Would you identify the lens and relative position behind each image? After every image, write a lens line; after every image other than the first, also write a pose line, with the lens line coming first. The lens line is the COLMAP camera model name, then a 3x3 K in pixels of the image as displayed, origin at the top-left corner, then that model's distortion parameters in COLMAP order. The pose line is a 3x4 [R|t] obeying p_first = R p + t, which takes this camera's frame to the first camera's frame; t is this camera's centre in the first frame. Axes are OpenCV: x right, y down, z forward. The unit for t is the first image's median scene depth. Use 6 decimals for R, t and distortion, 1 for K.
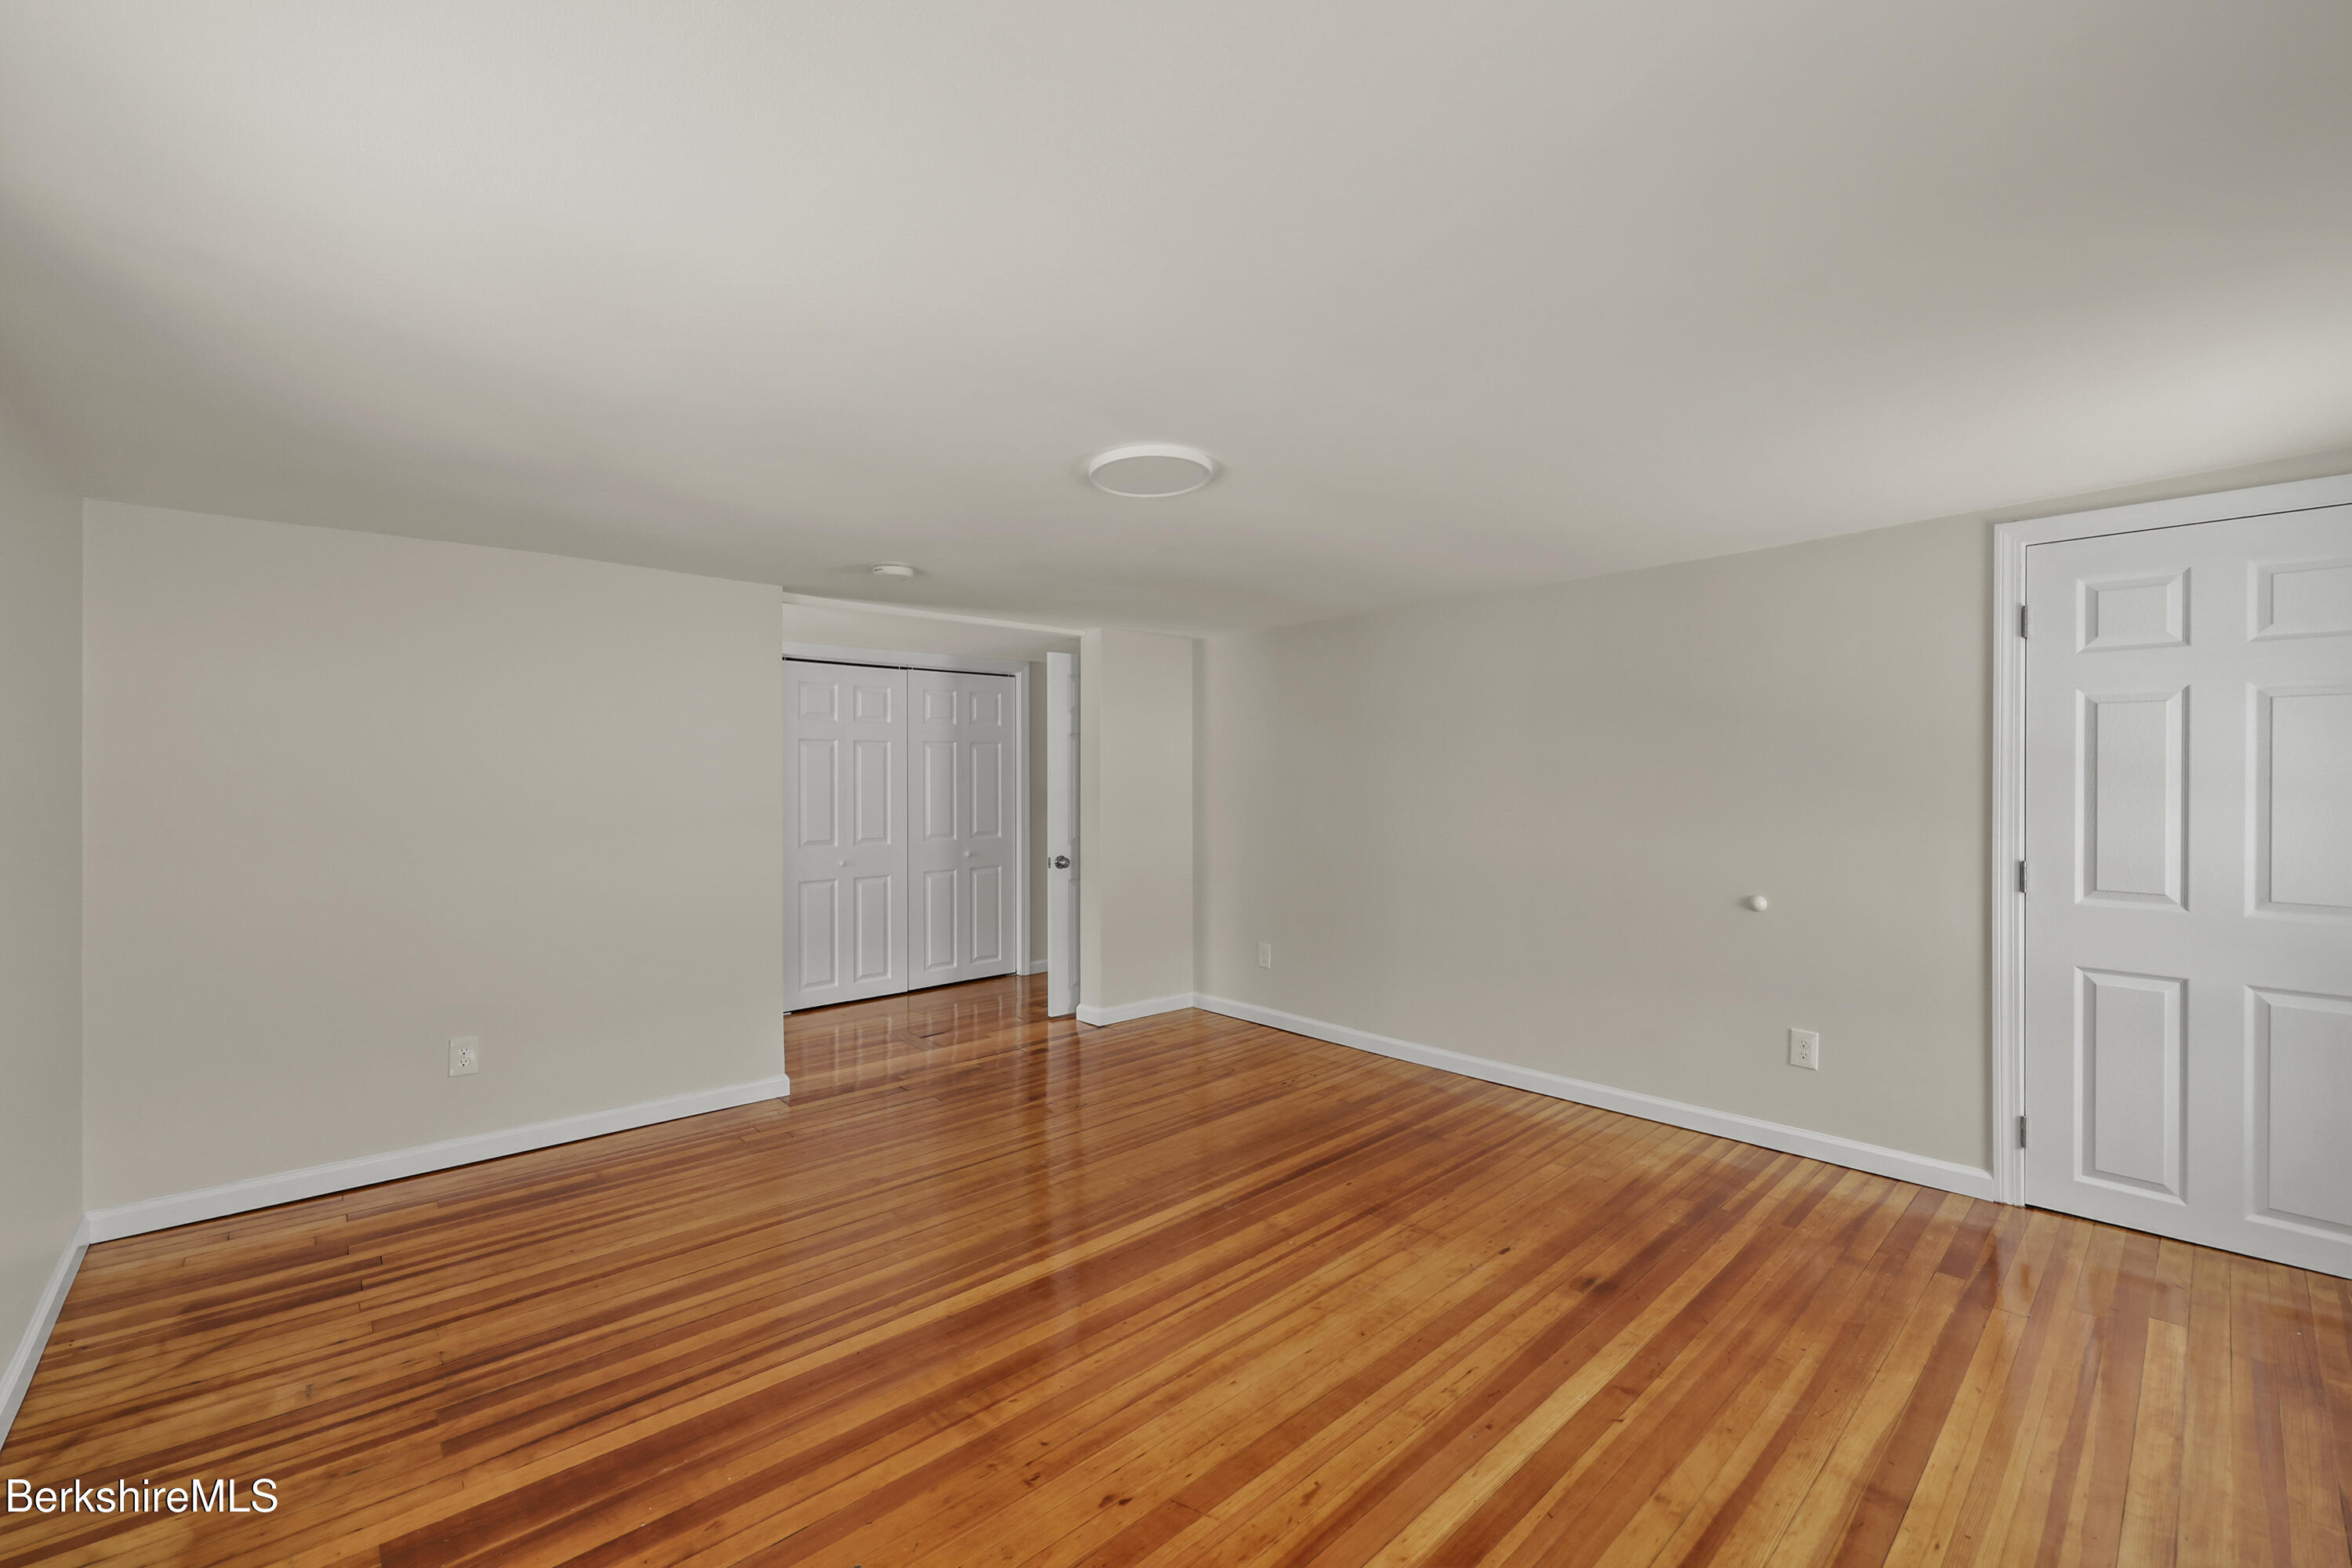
lens RADIAL K [[967.3, 0, 1187.8], [0, 967.3, 796.1], [0, 0, 1]] dist [-0.001235, 0.000639]
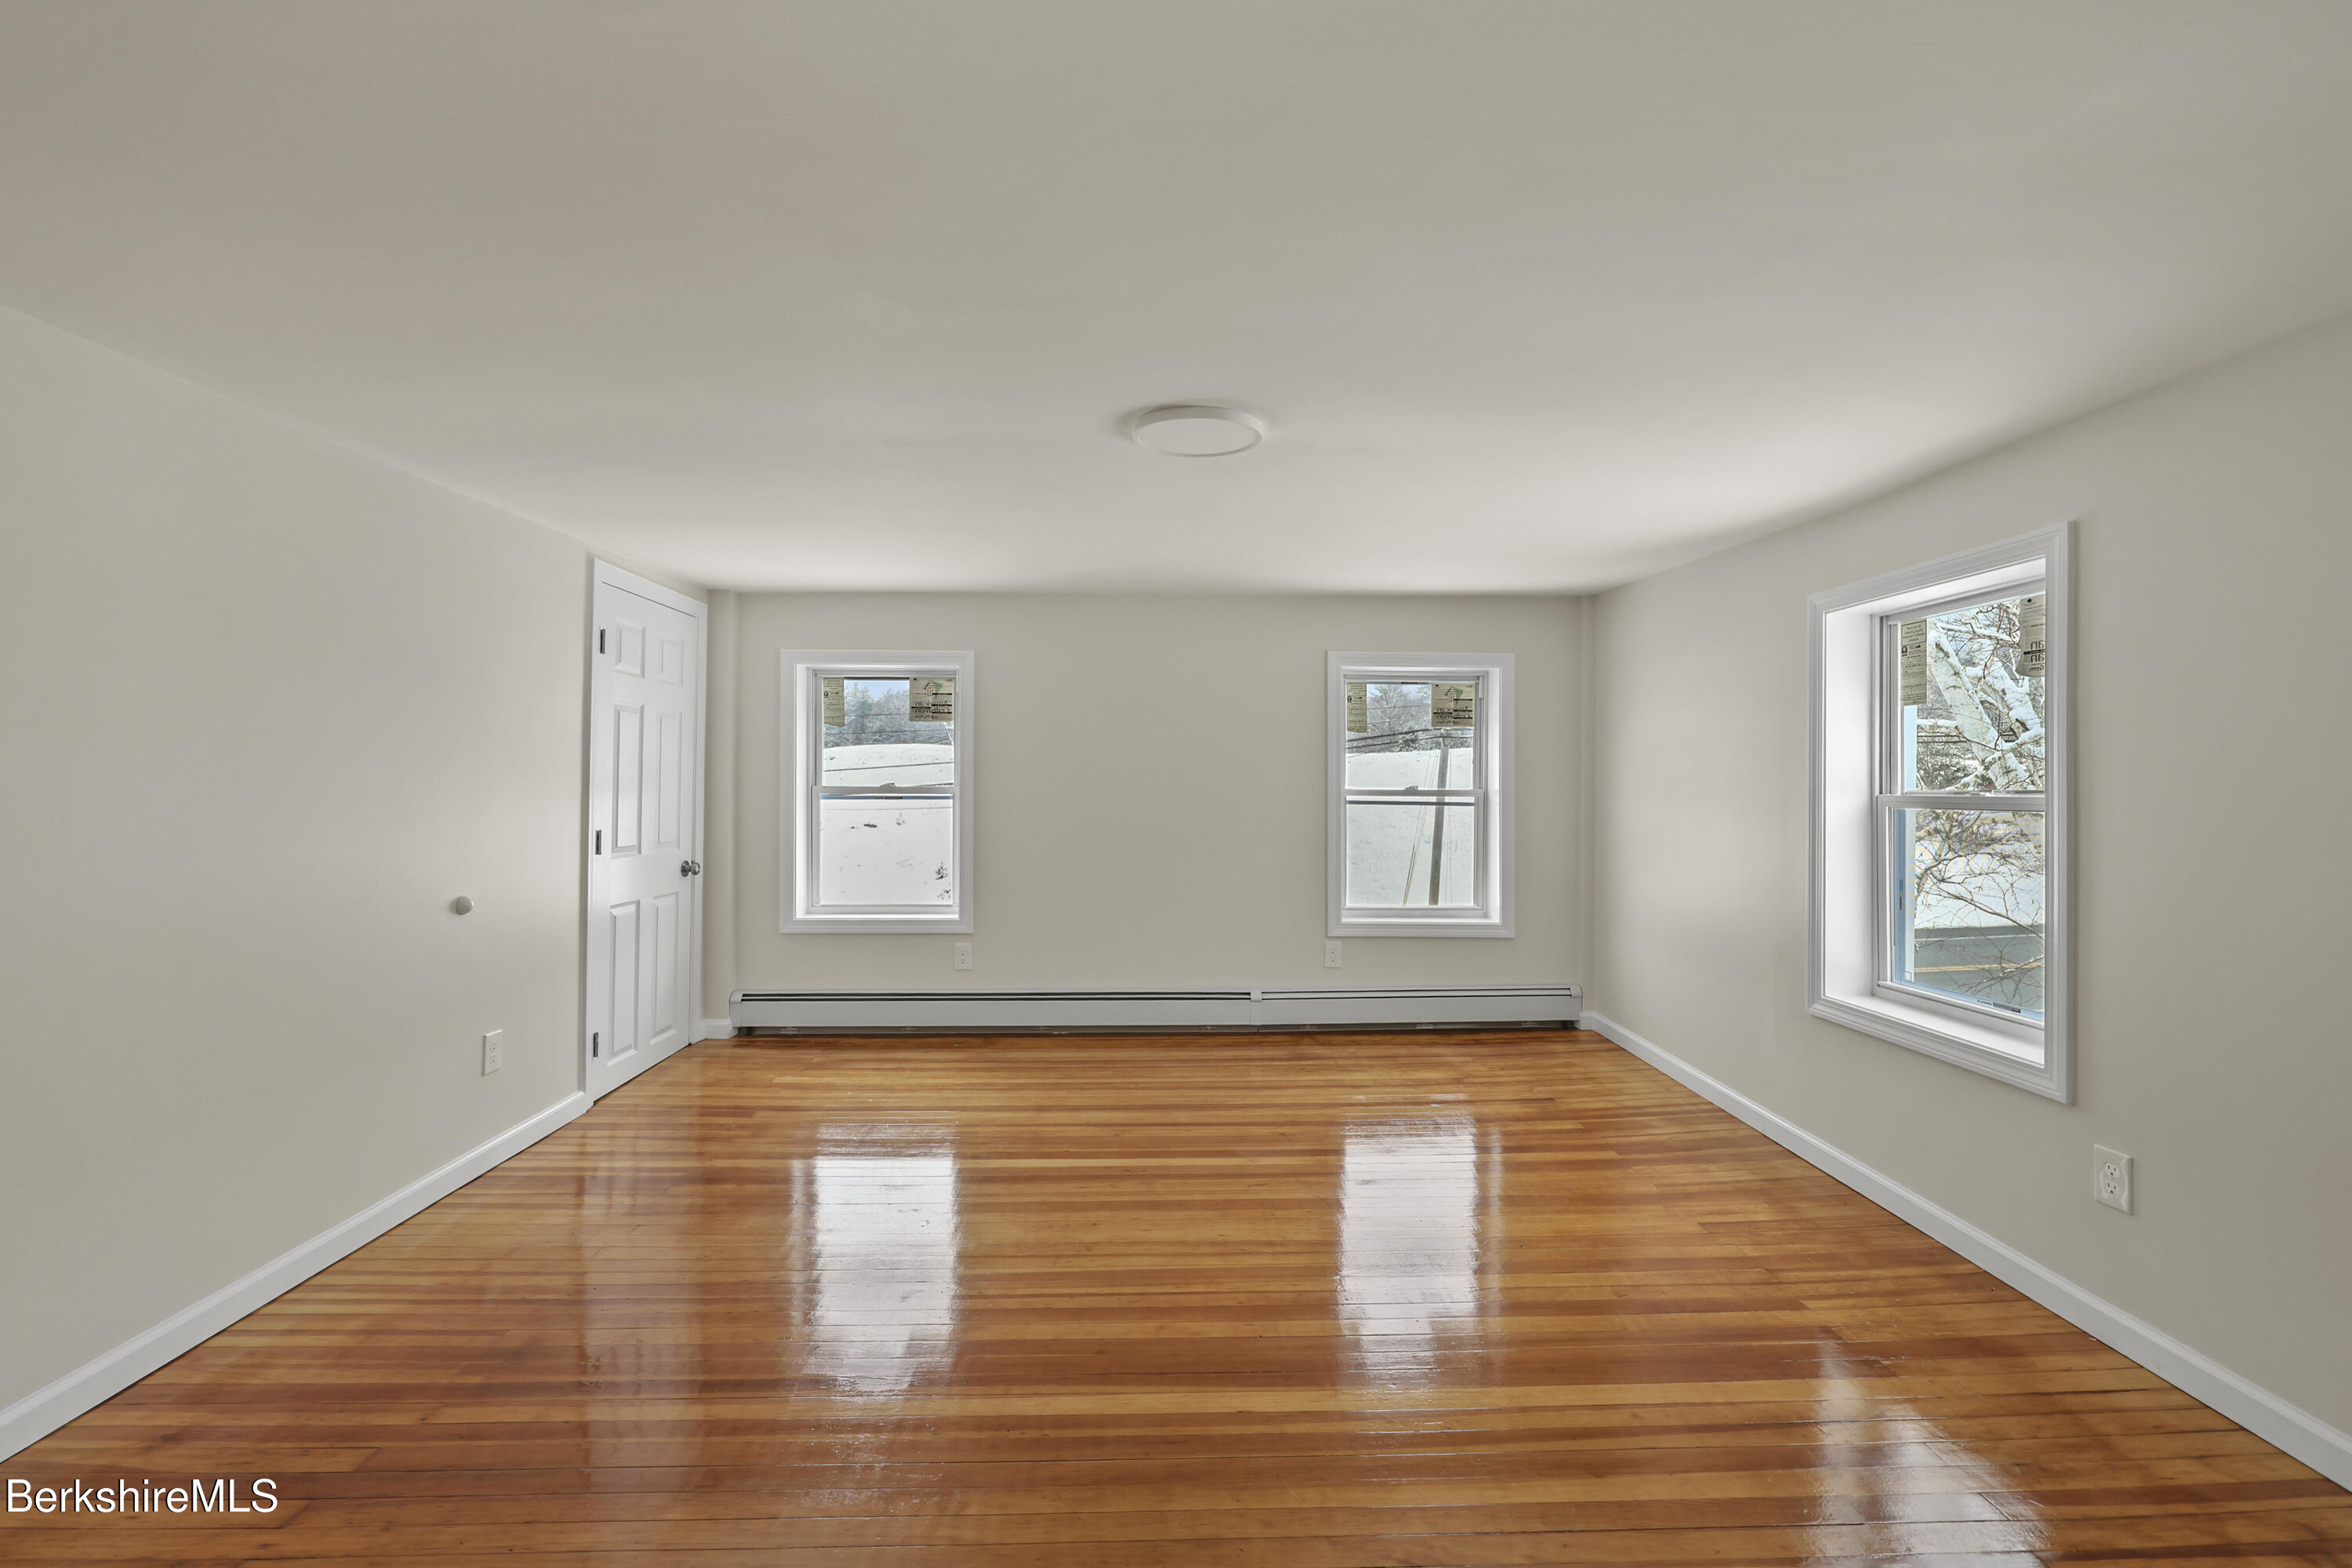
lens RADIAL K [[967.3, 0, 1189.8], [0, 967.3, 766.6], [0, 0, 1]] dist [-0.001235, 0.000639]
pose [[-0.754324, 0.008957, 0.656442, -0.613294], [0.008648, 0.999956, -0.003707, -0.005108], [-0.656446, 0.002881, -0.754368, 1.596576]]
